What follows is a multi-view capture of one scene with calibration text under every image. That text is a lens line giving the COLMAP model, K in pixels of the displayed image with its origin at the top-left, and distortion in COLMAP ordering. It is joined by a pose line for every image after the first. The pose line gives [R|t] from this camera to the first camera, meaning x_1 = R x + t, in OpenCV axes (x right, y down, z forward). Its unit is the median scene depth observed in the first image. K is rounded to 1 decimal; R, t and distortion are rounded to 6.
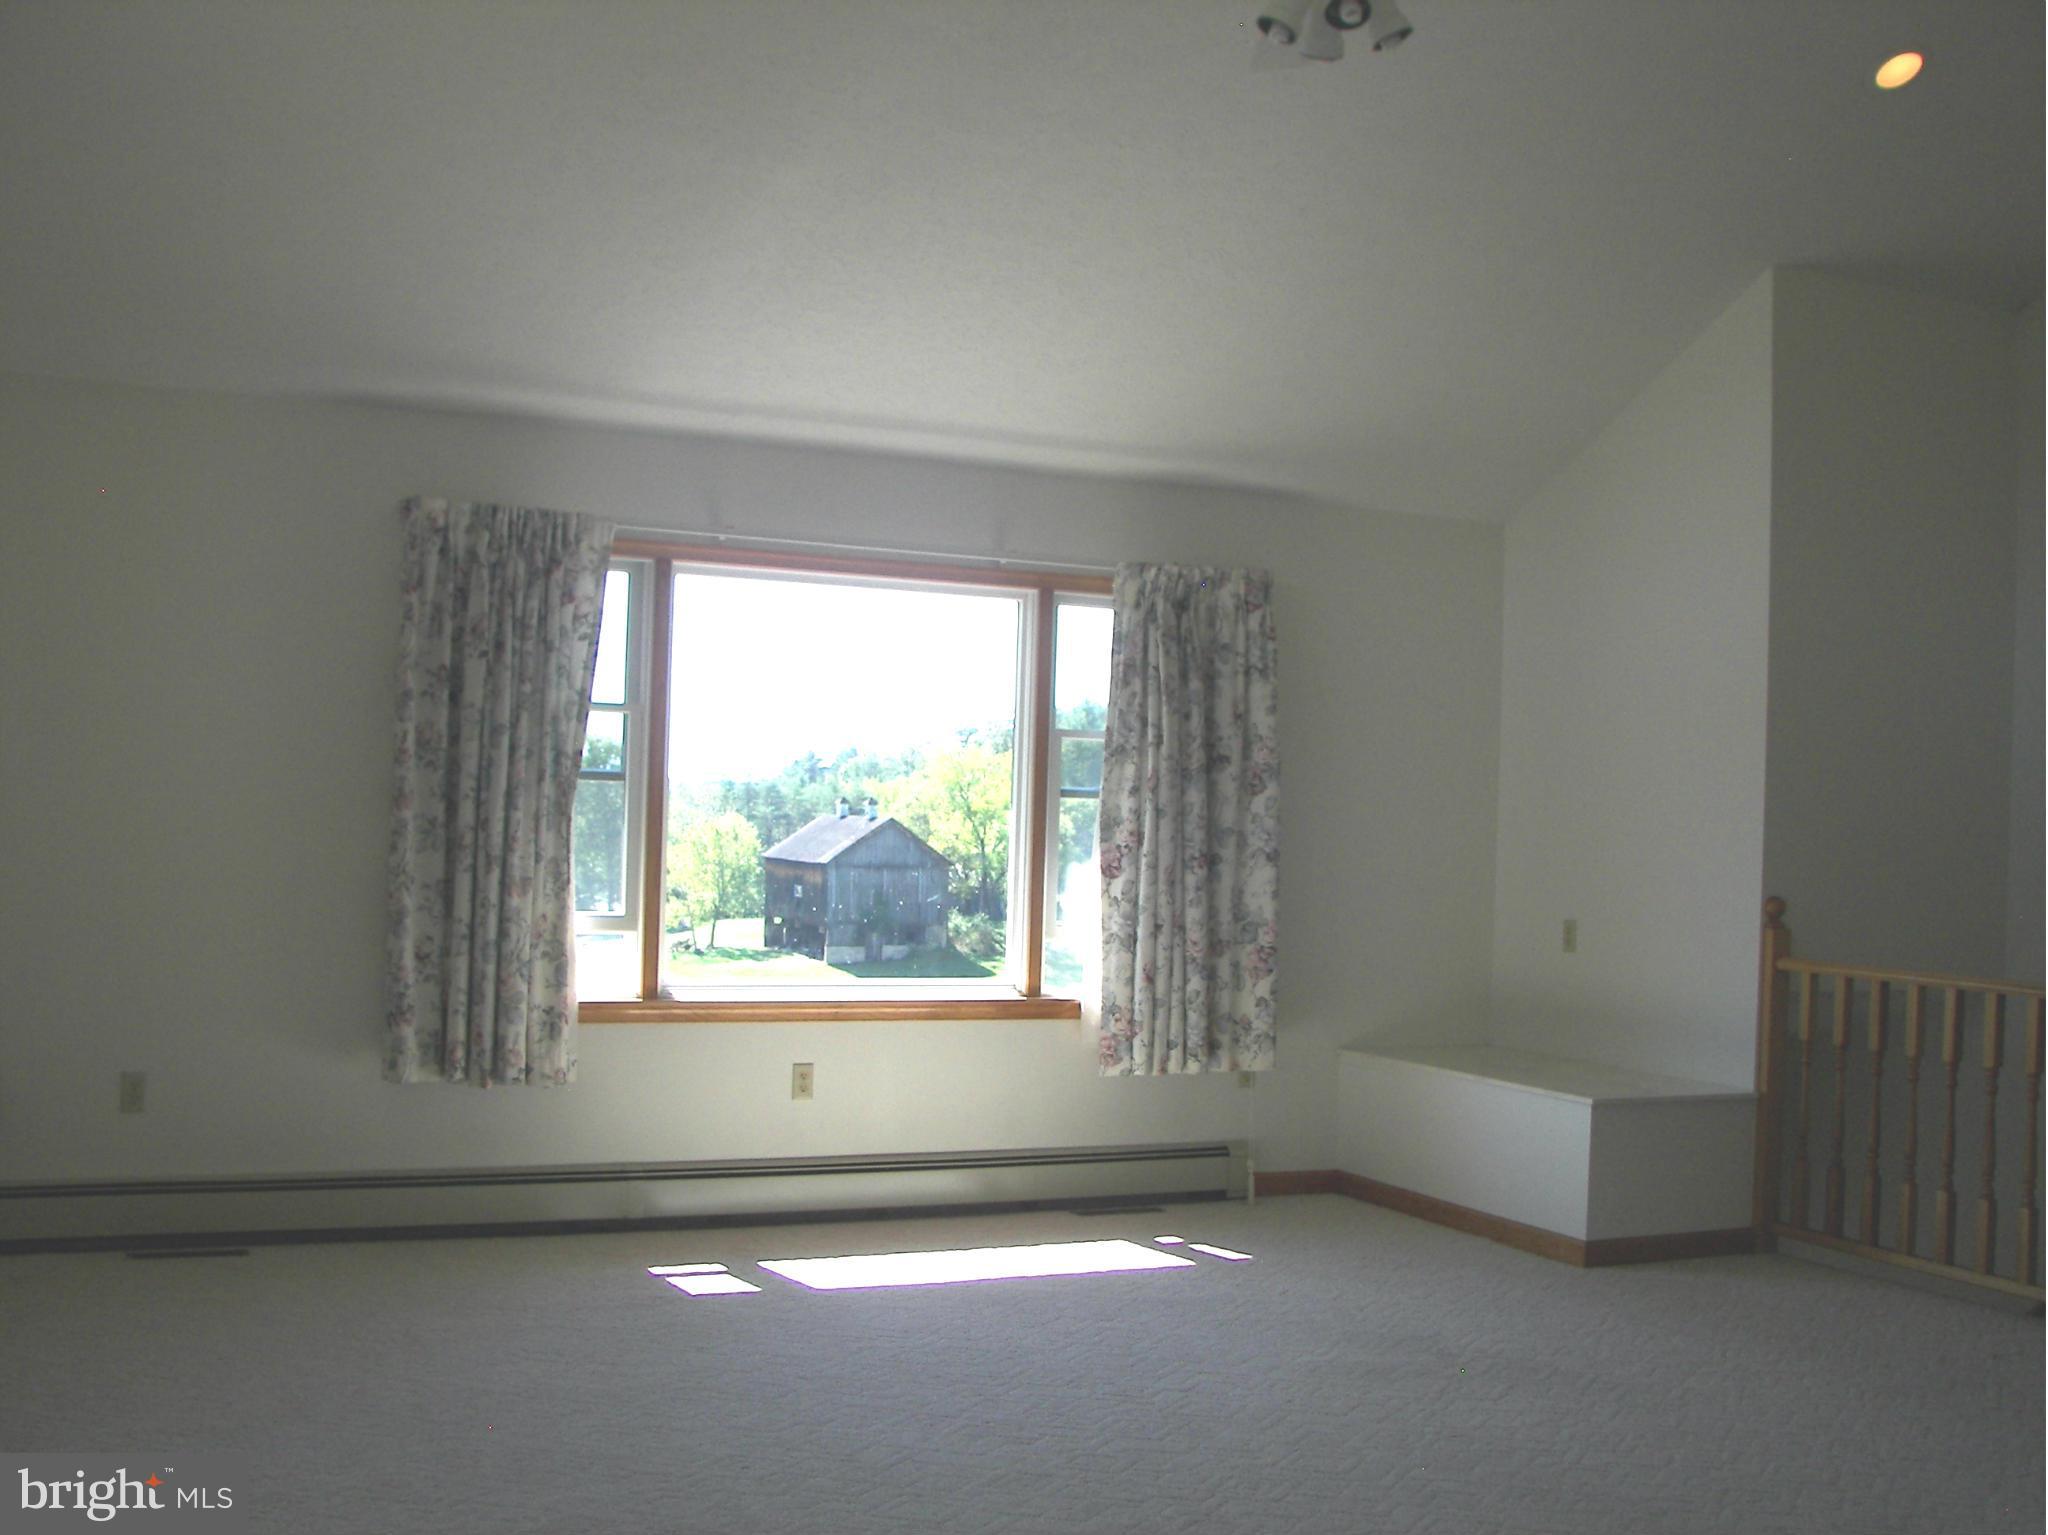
lens RADIAL K [[2241.6, 0, 1028.6], [0, 2241.6, 776.1], [0, 0, 1]] dist [-0.092743, 0.000000]
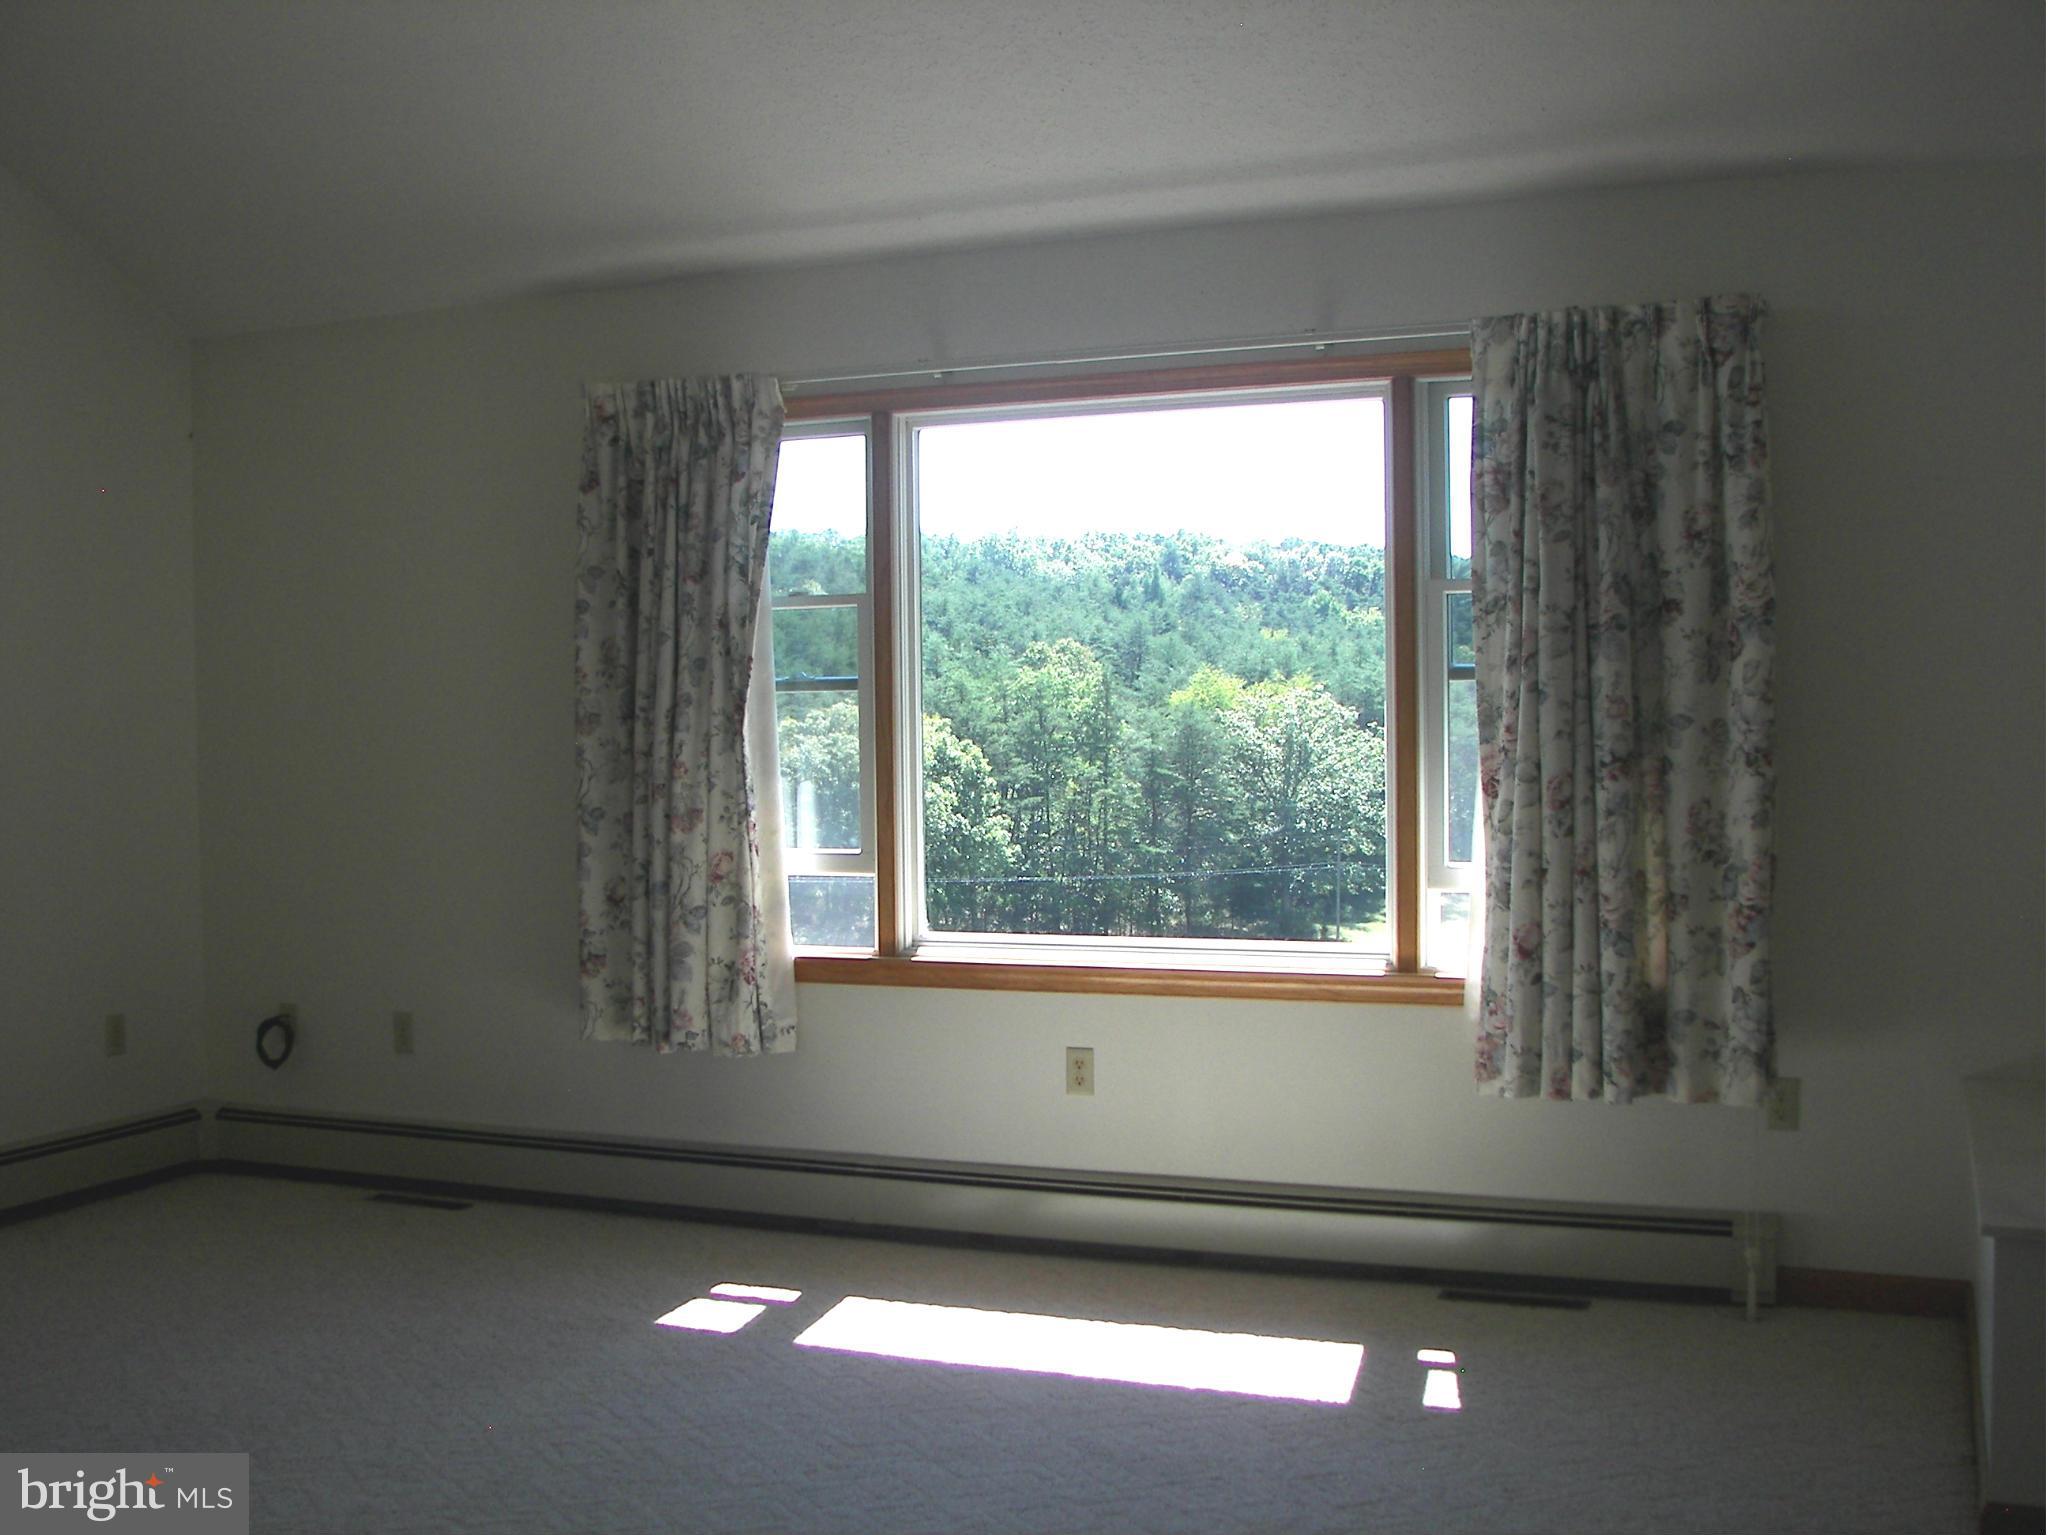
lens RADIAL K [[2241.6, 0, 1026.3], [0, 2241.6, 769.9], [0, 0, 1]] dist [-0.092743, 0.000000]
pose [[0.671683, -0.024528, -0.740432, 0.434868], [0.045615, 0.998925, 0.008288, 0.025592], [0.739433, -0.039341, 0.672080, 0.455606]]
